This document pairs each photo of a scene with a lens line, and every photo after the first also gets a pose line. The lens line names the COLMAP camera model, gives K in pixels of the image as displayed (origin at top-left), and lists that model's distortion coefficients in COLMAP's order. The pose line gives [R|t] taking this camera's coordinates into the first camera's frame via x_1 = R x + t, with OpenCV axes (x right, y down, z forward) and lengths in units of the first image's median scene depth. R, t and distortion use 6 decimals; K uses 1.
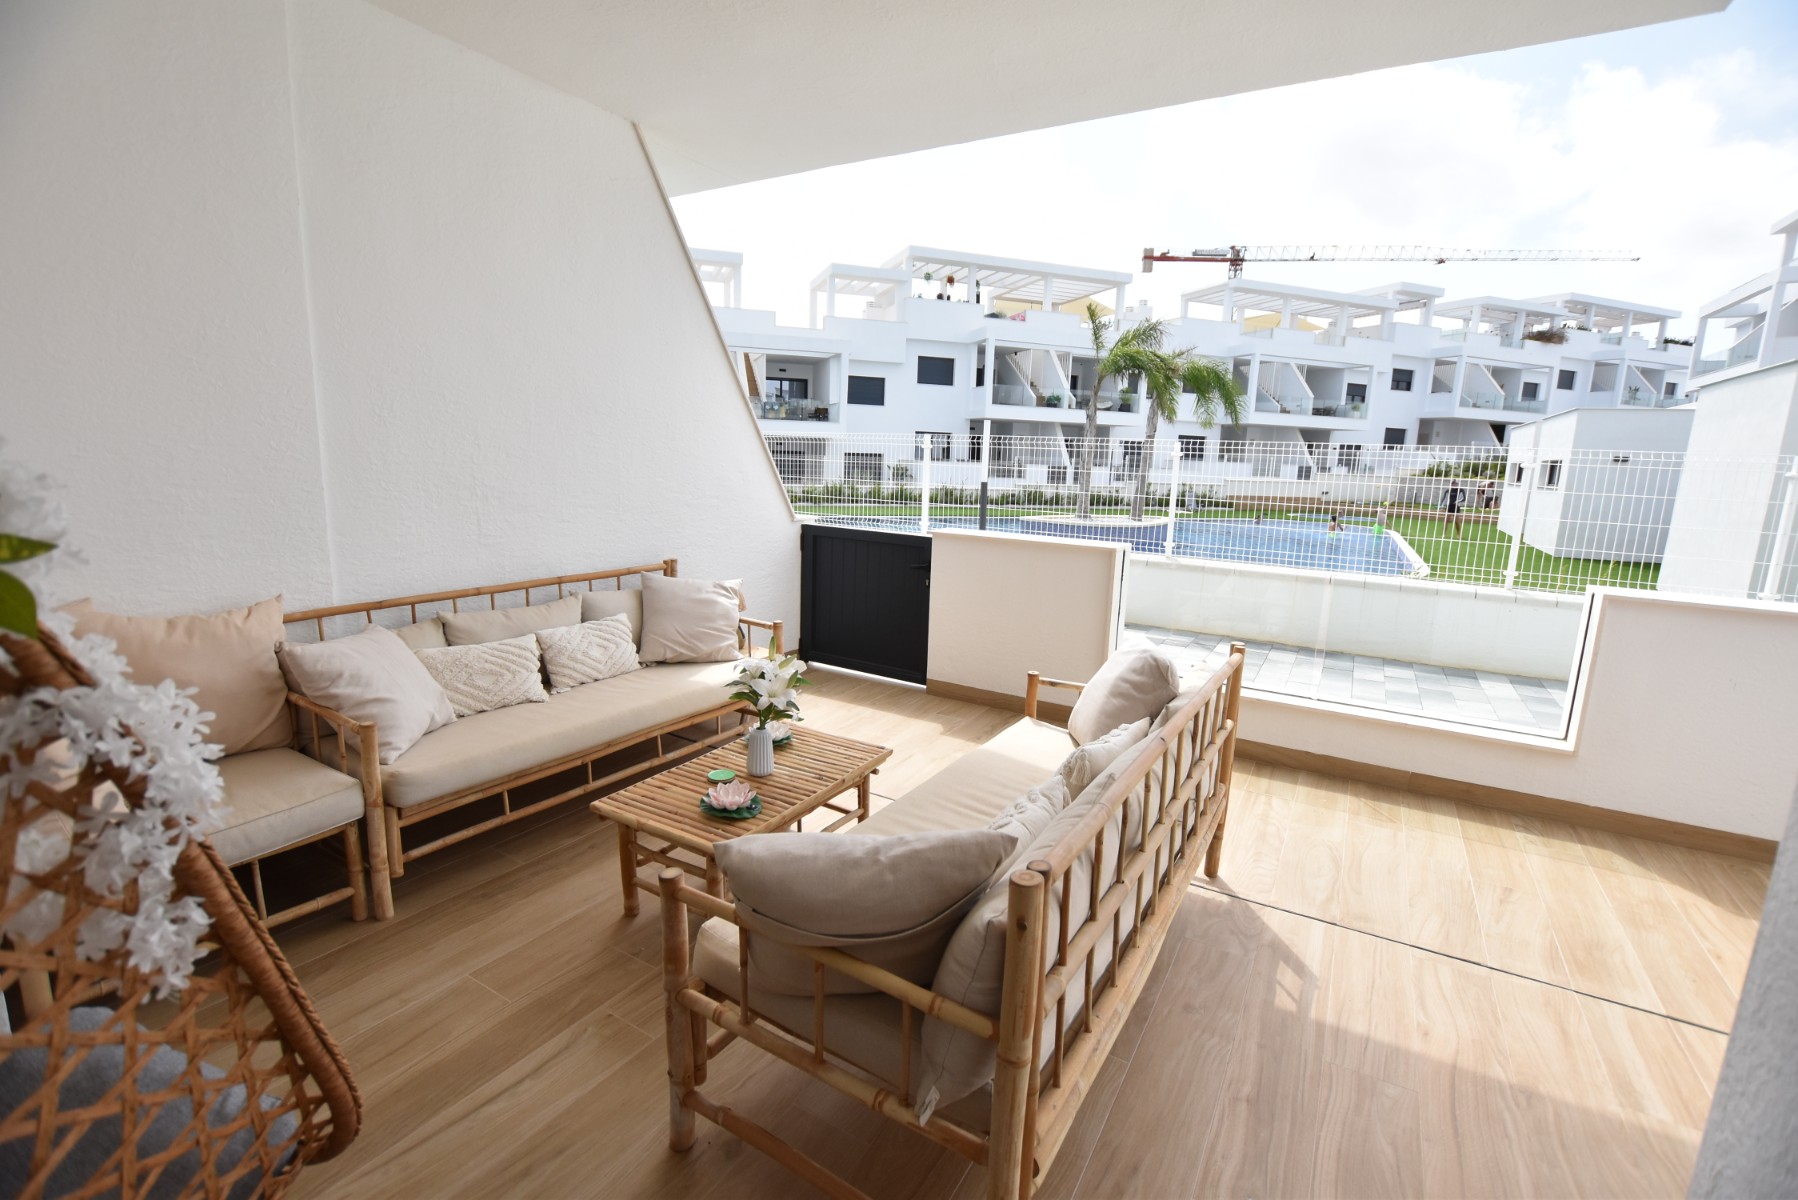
lens RADIAL K [[793.4, 0, 896.2], [0, 793.4, 595.6], [0, 0, 1]] dist [-0.033504, 0.006031]
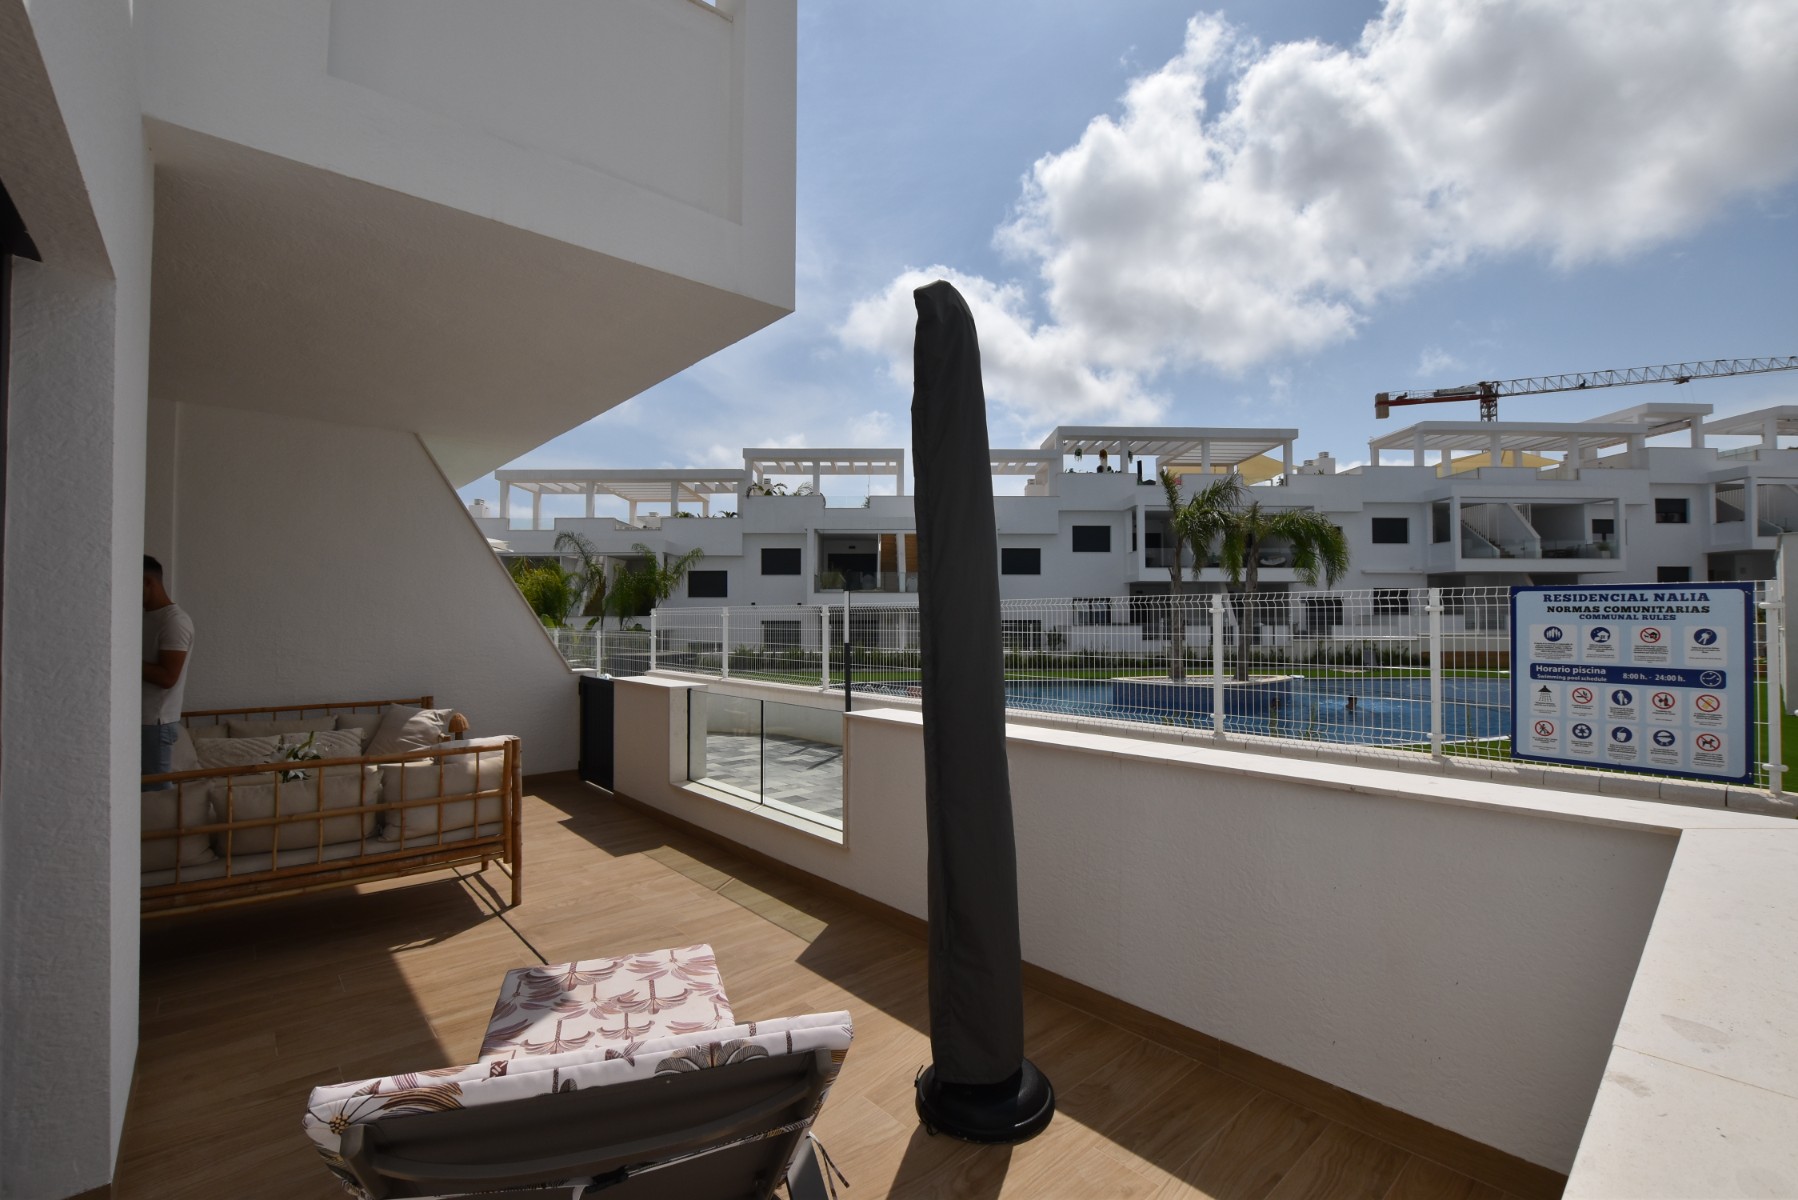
lens RADIAL K [[793.4, 0, 903.8], [0, 793.4, 609.5], [0, 0, 1]] dist [-0.033504, 0.006031]
pose [[0.957636, -0.039277, -0.285292, 0.100357], [-0.016231, 0.981720, -0.189639, 0.004105], [0.287525, 0.186235, 0.939492, -0.015424]]
